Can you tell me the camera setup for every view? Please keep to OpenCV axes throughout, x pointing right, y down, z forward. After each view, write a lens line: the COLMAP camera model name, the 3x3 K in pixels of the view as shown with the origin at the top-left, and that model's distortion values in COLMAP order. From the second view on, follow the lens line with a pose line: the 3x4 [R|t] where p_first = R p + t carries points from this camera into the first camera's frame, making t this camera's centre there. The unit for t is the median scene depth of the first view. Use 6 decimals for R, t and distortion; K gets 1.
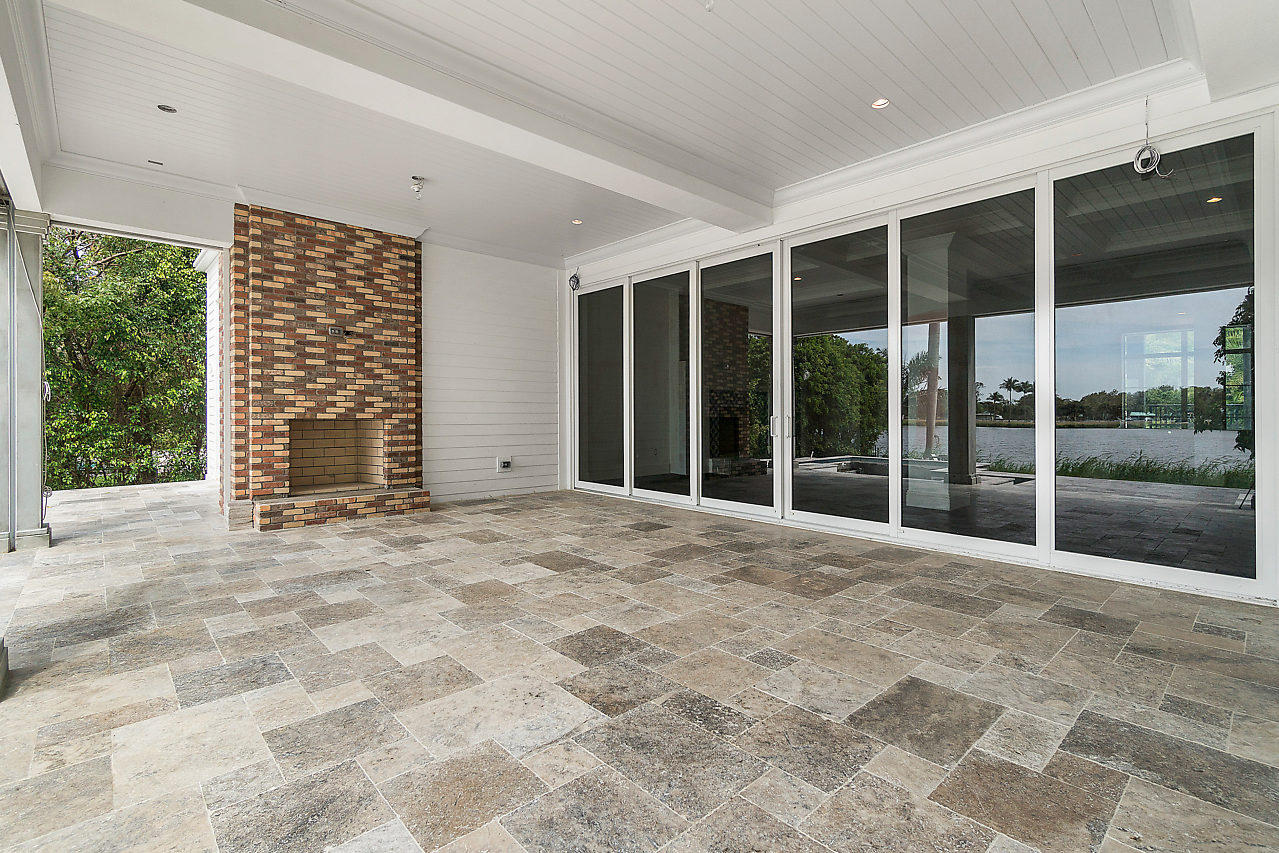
lens RADIAL K [[583.6, 0, 638.9], [0, 583.6, 407.6], [0, 0, 1]] dist [-0.000395, 0.000154]
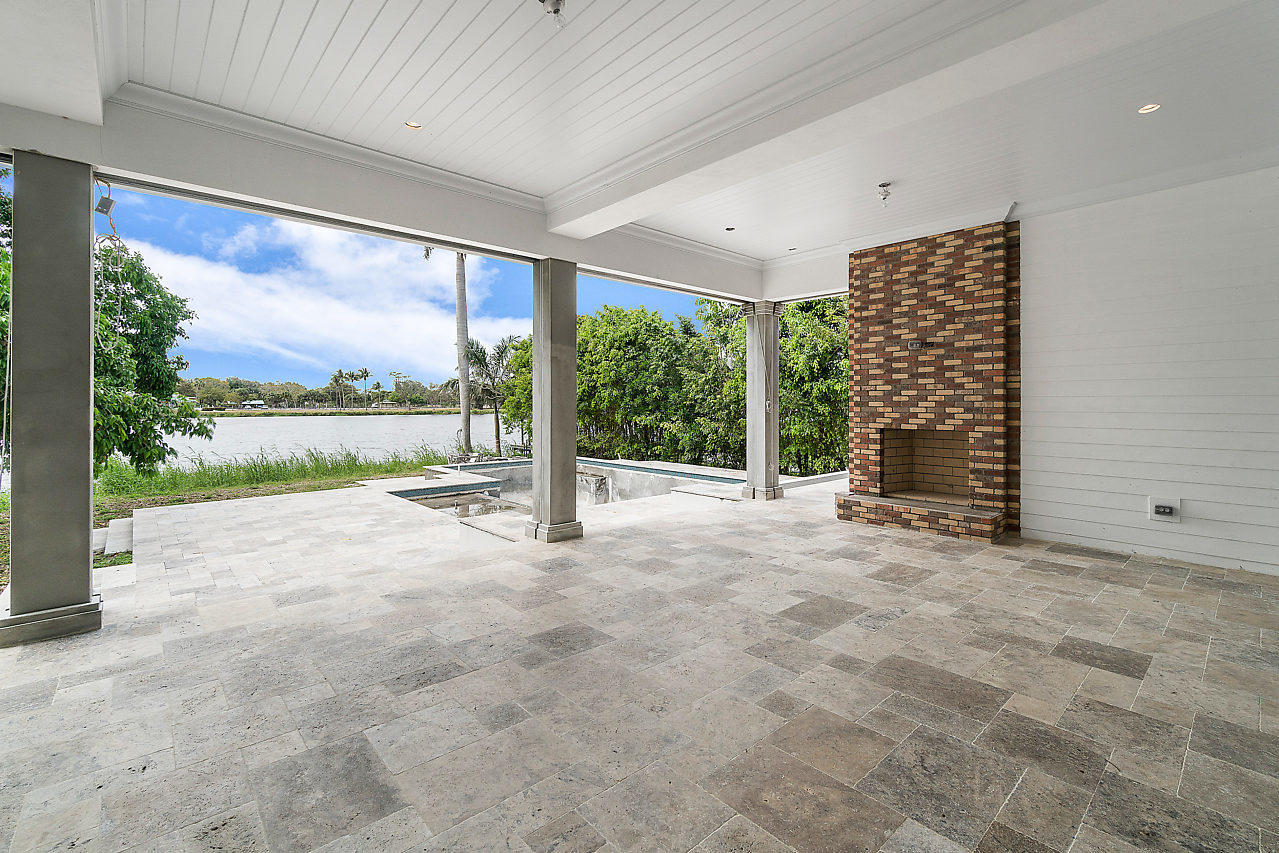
lens RADIAL K [[583.0, 0, 665.1], [0, 583.0, 401.1], [0, 0, 1]] dist [-0.001172, 0.000333]
pose [[-0.001572, -0.005695, -0.999983, 0.524791], [0.008228, 0.999950, -0.005708, -0.029753], [0.999965, -0.008237, -0.001525, 0.570179]]
